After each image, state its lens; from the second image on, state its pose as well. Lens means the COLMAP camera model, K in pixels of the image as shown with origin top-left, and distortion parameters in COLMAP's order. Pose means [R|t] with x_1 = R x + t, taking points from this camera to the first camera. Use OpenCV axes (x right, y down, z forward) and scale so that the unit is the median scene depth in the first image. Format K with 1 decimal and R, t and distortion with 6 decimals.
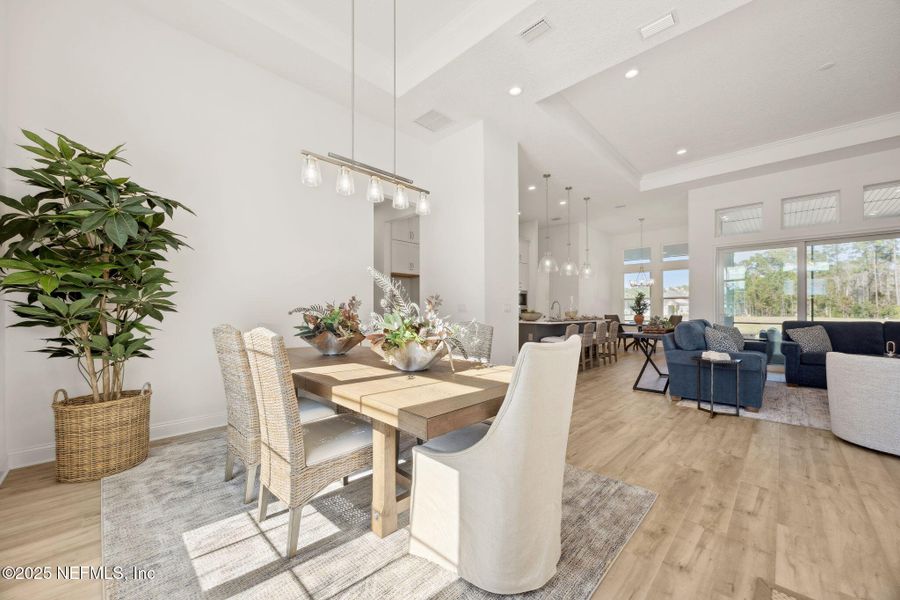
lens RADIAL K [[349.7, 0, 450.6], [0, 349.7, 304.7], [0, 0, 1]] dist [0.001355, 0.000097]
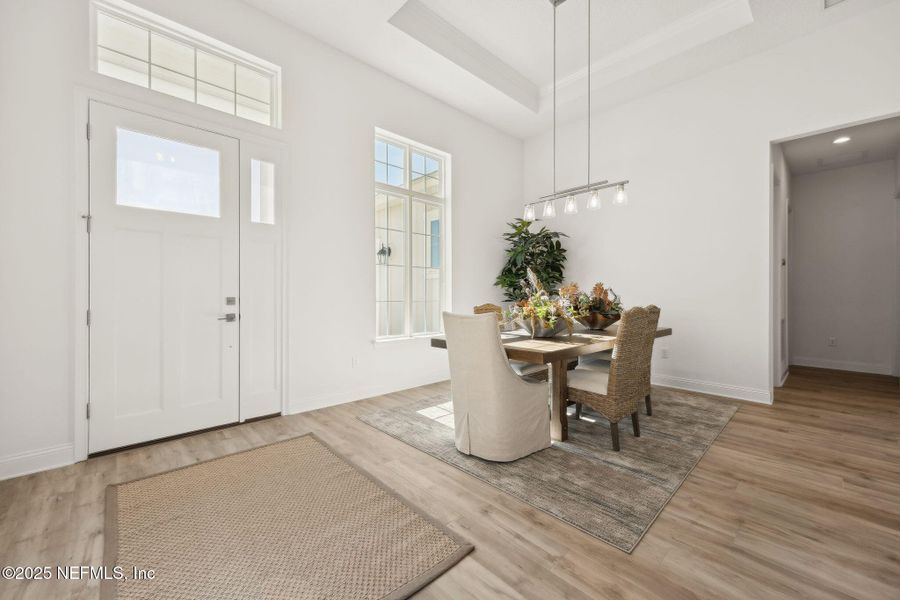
lens RADIAL K [[360.3, 0, 445.9], [0, 360.3, 296.5], [0, 0, 1]] dist [-0.001132, -0.000080]
pose [[-0.053904, 0.004895, -0.998534, 1.595779], [0.013757, 0.999897, 0.004159, 0.010729], [0.998451, -0.013513, -0.053966, 0.794965]]
